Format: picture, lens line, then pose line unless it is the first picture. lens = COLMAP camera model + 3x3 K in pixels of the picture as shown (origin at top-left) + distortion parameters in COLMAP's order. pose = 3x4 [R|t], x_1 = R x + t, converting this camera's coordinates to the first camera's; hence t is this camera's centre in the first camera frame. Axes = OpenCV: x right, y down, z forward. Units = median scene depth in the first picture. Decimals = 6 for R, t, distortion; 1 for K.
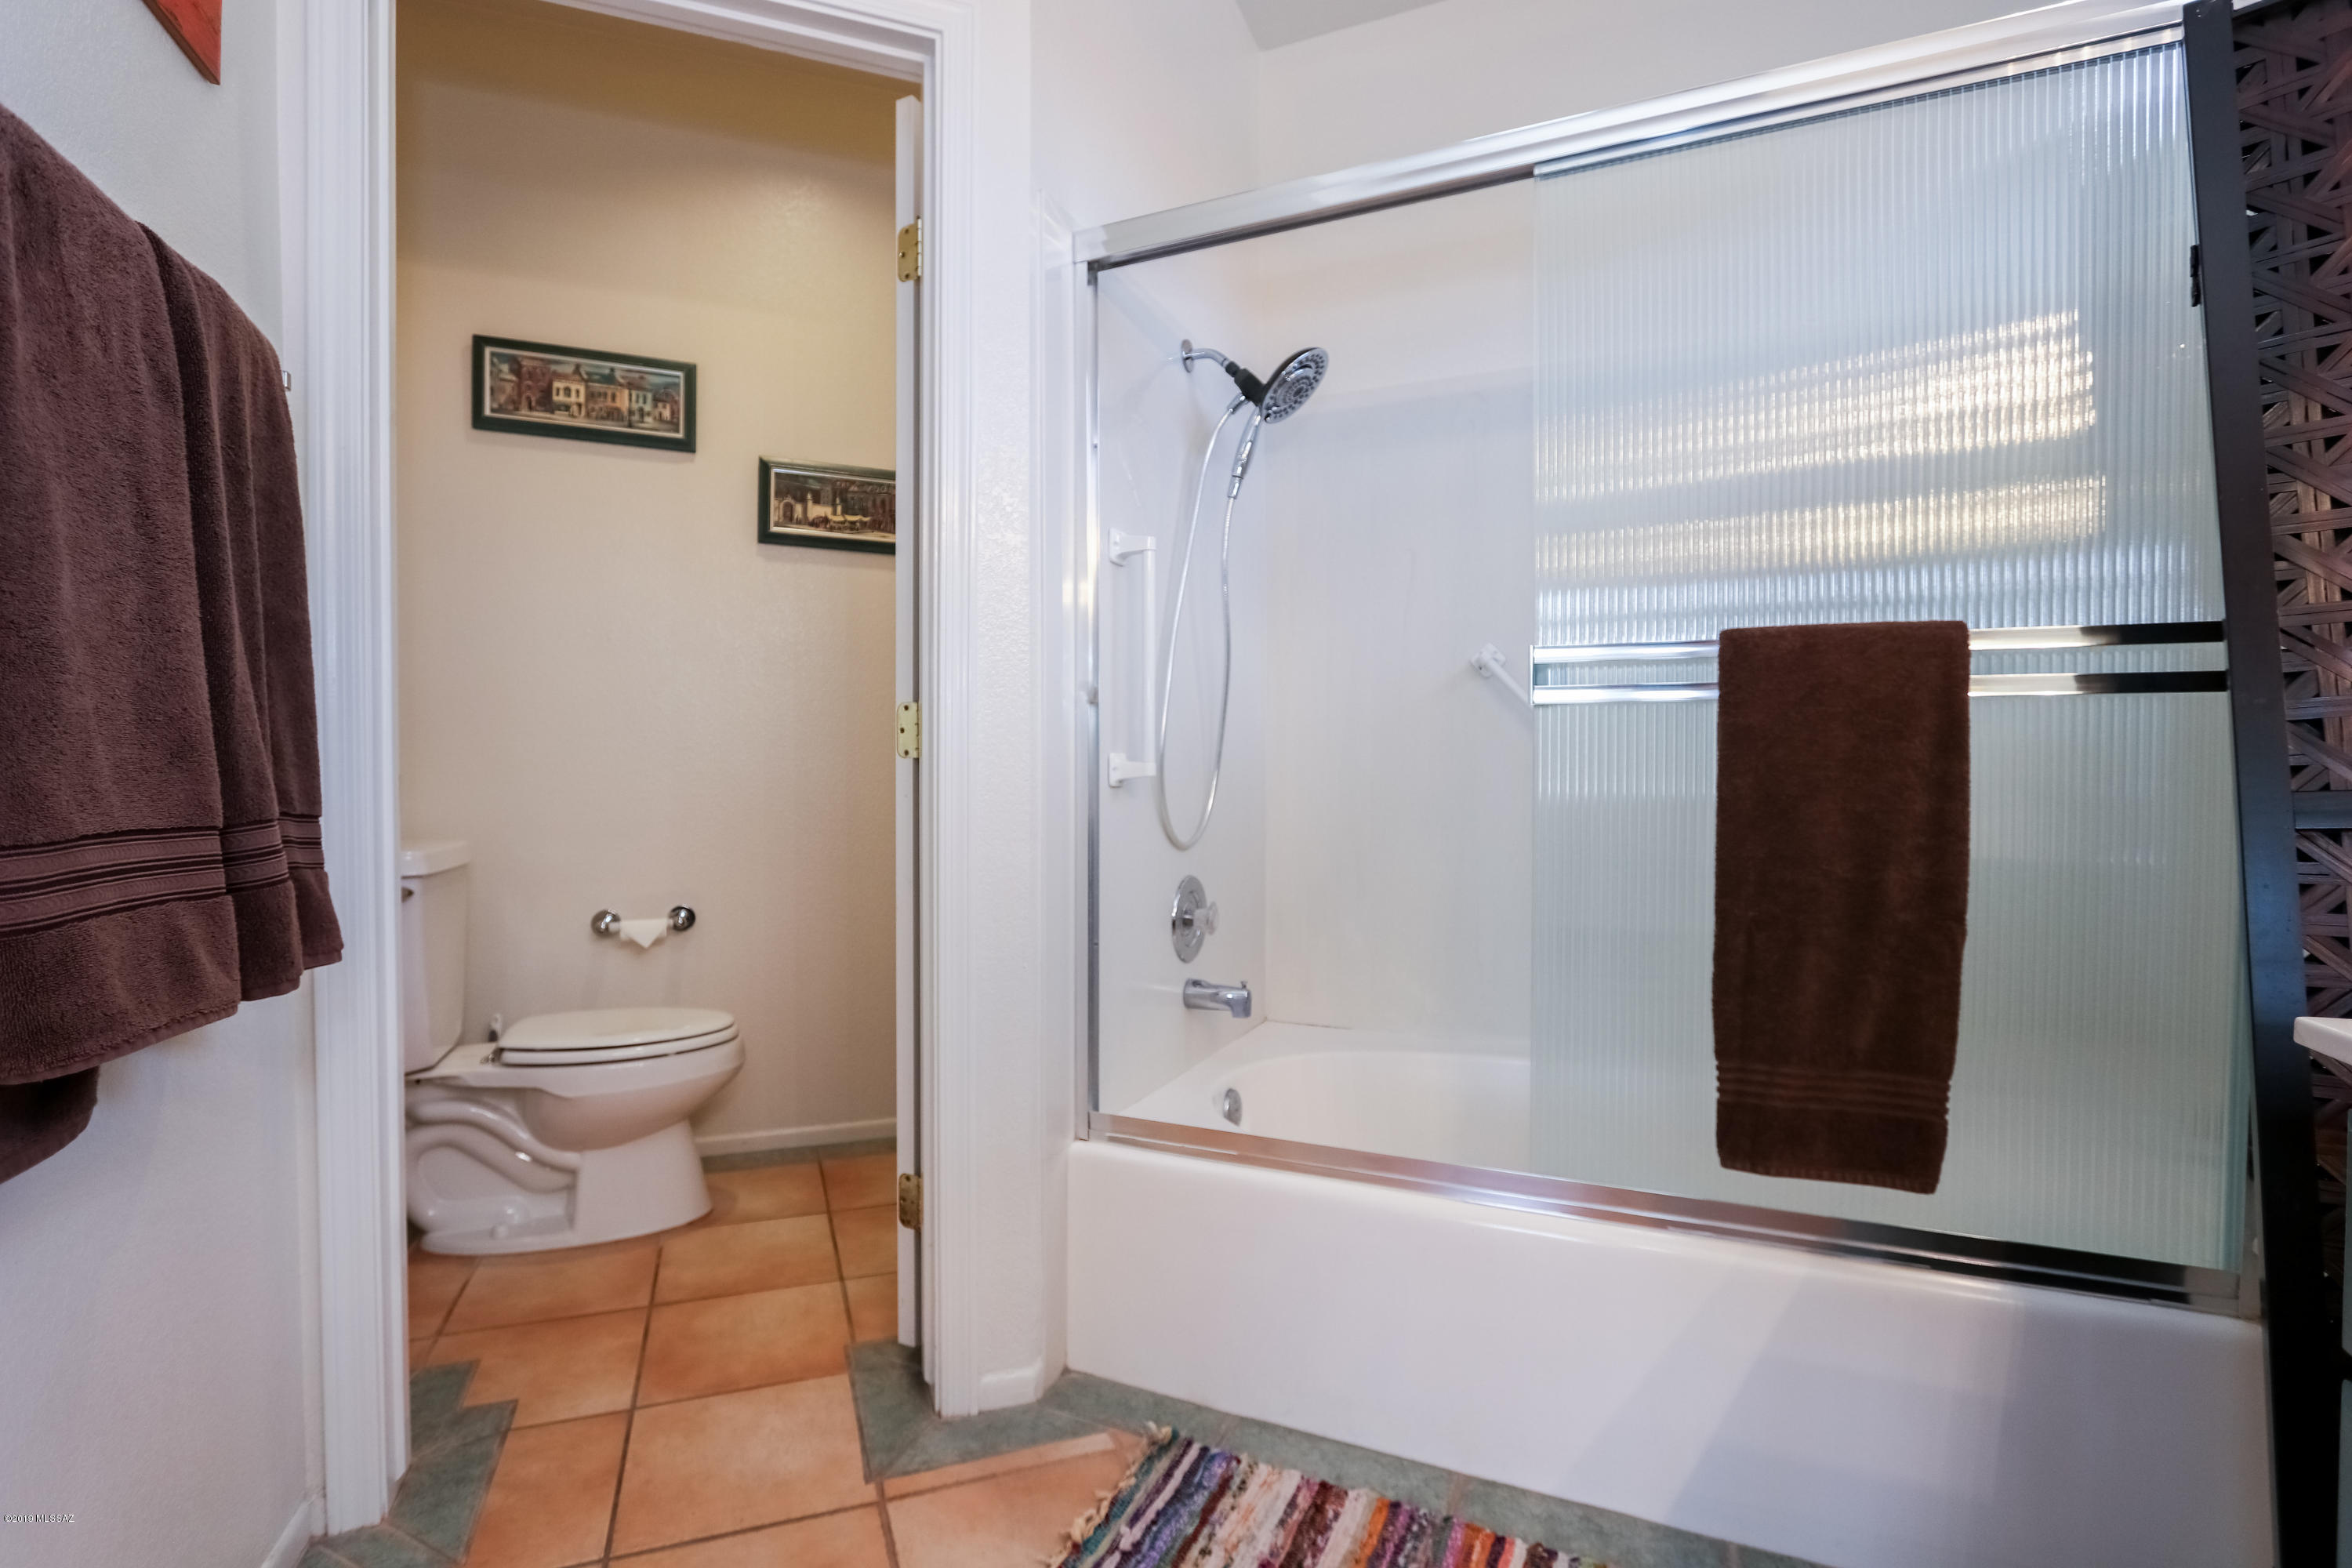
lens RADIAL K [[1085.6, 0, 1146.3], [0, 1085.6, 787.7], [0, 0, 1]] dist [-0.016088, 0.002295]
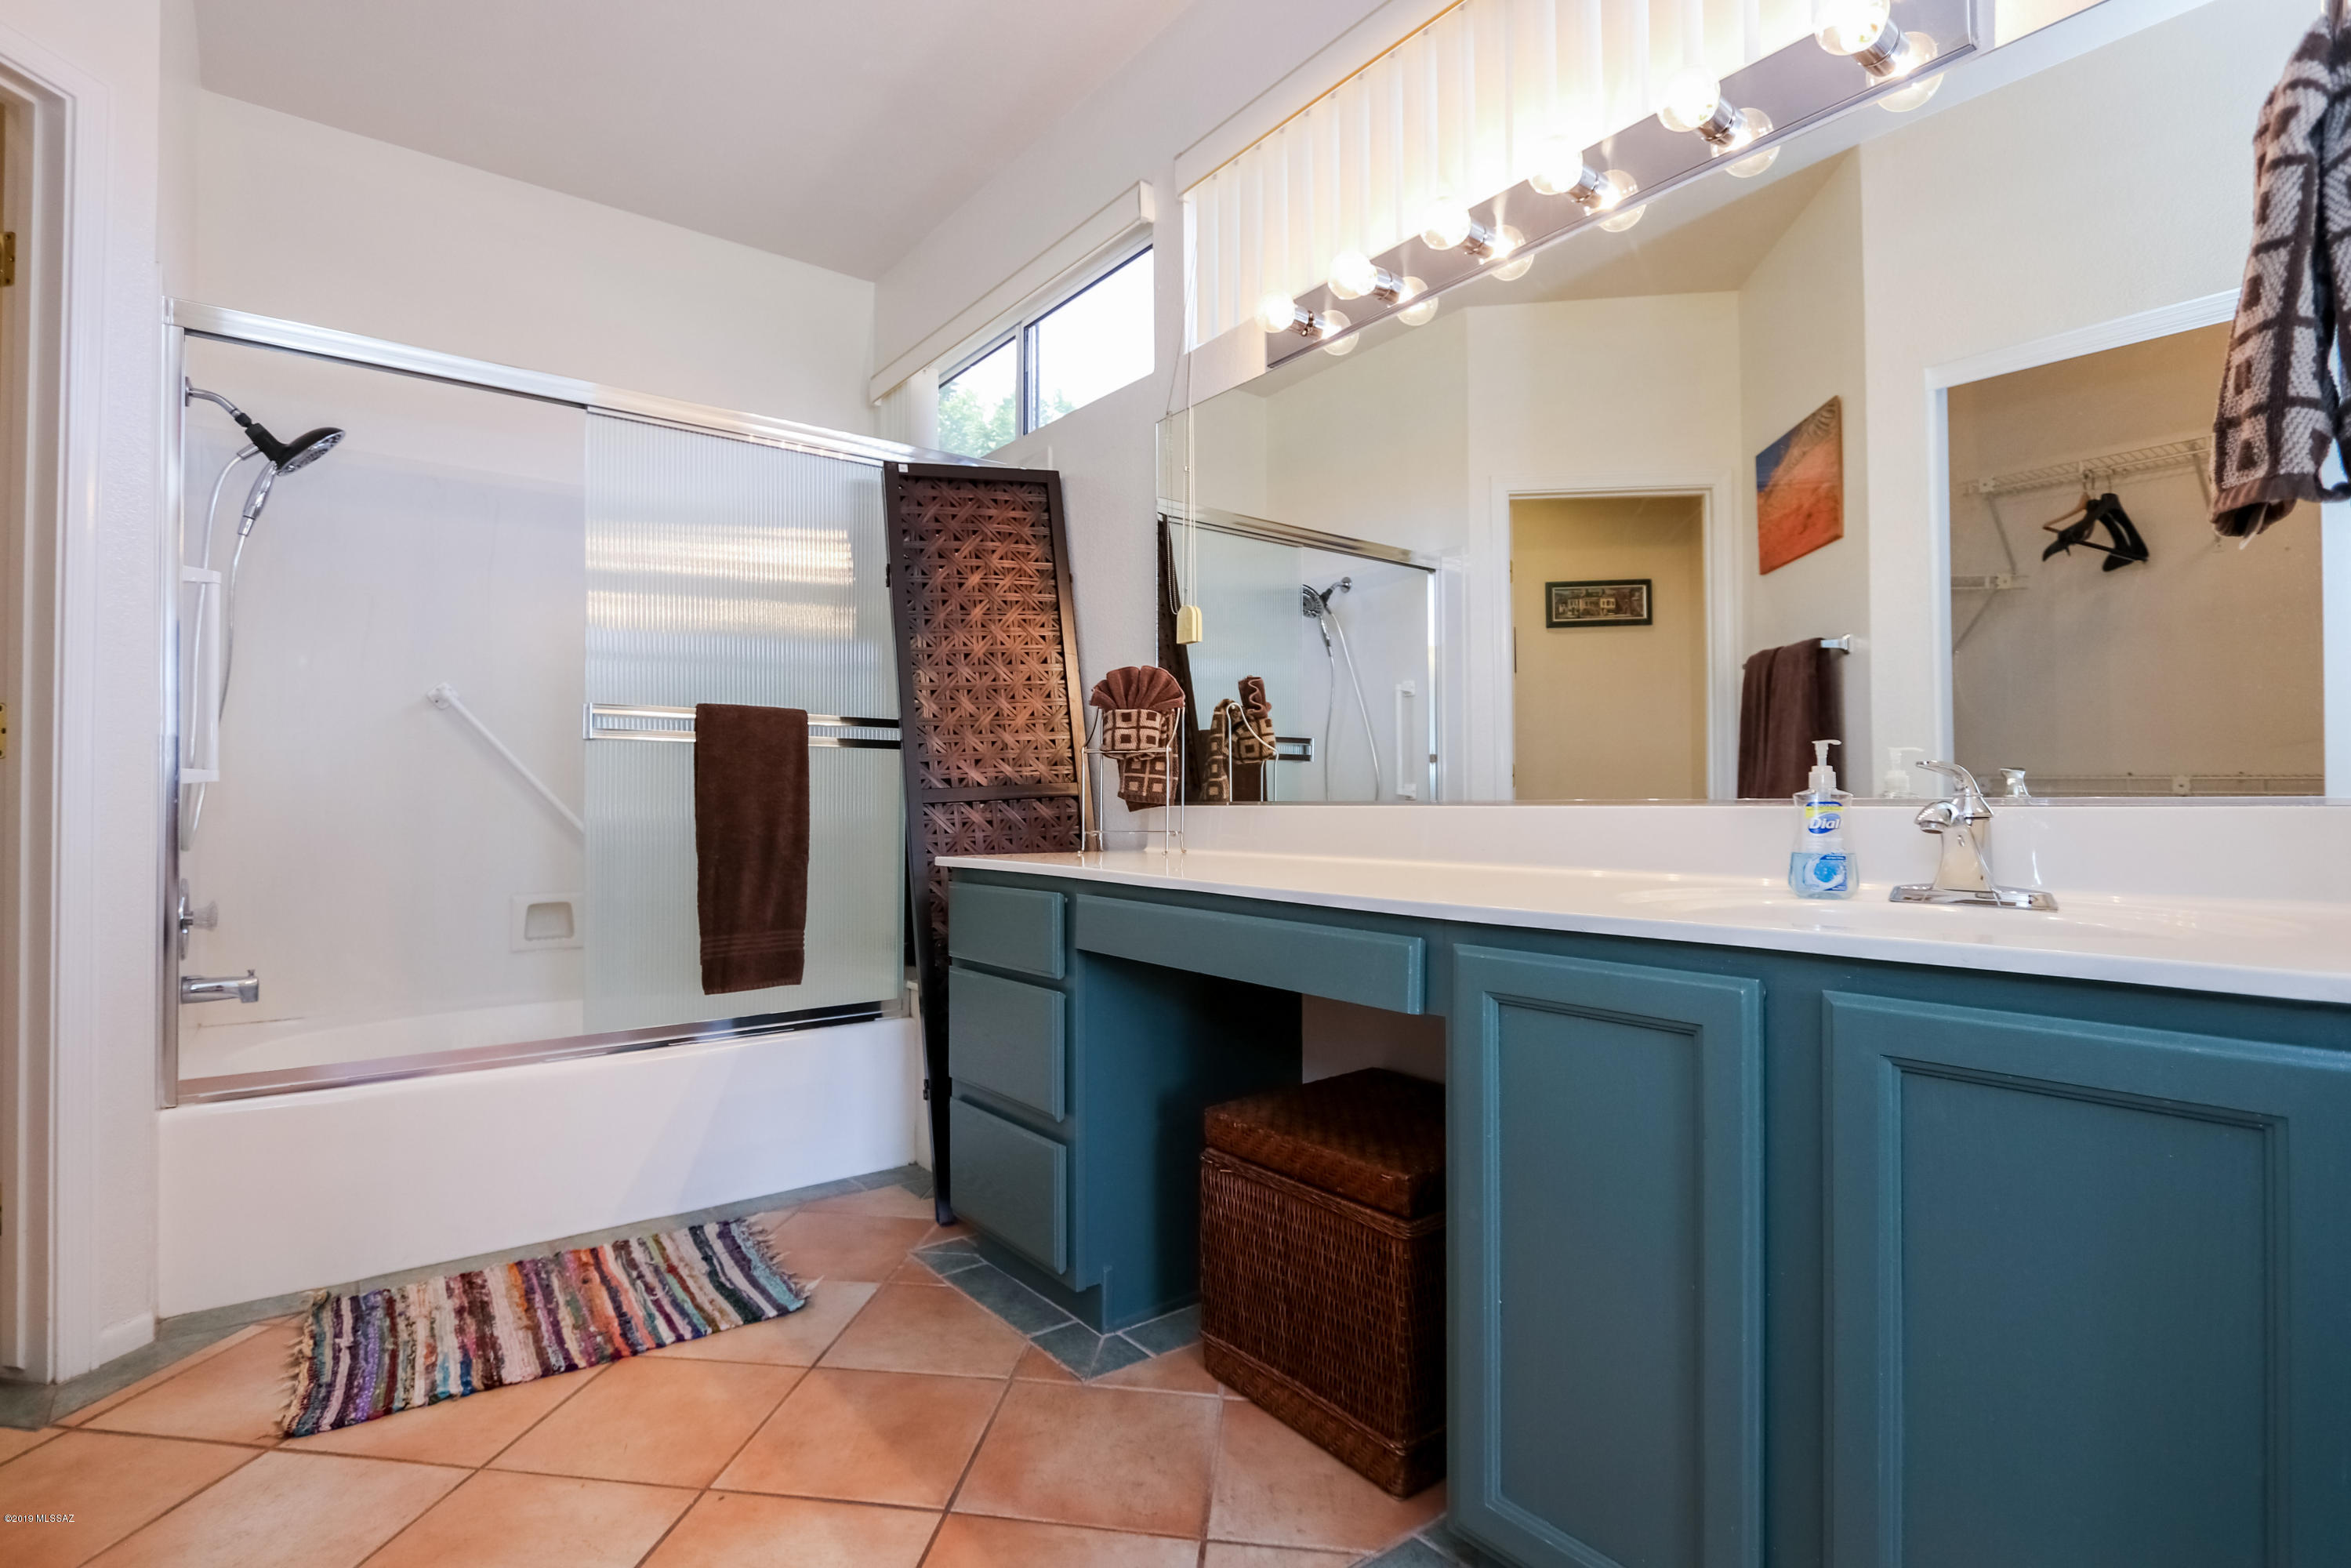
lens RADIAL K [[1085.2, 0, 1145.8], [0, 1085.2, 787.7], [0, 0, 1]] dist [-0.016088, 0.002295]
pose [[0.467986, 0.009313, 0.883687, -0.723976], [0.015439, 0.999706, -0.018712, 0.041612], [-0.883601, 0.022401, 0.467704, -0.518647]]
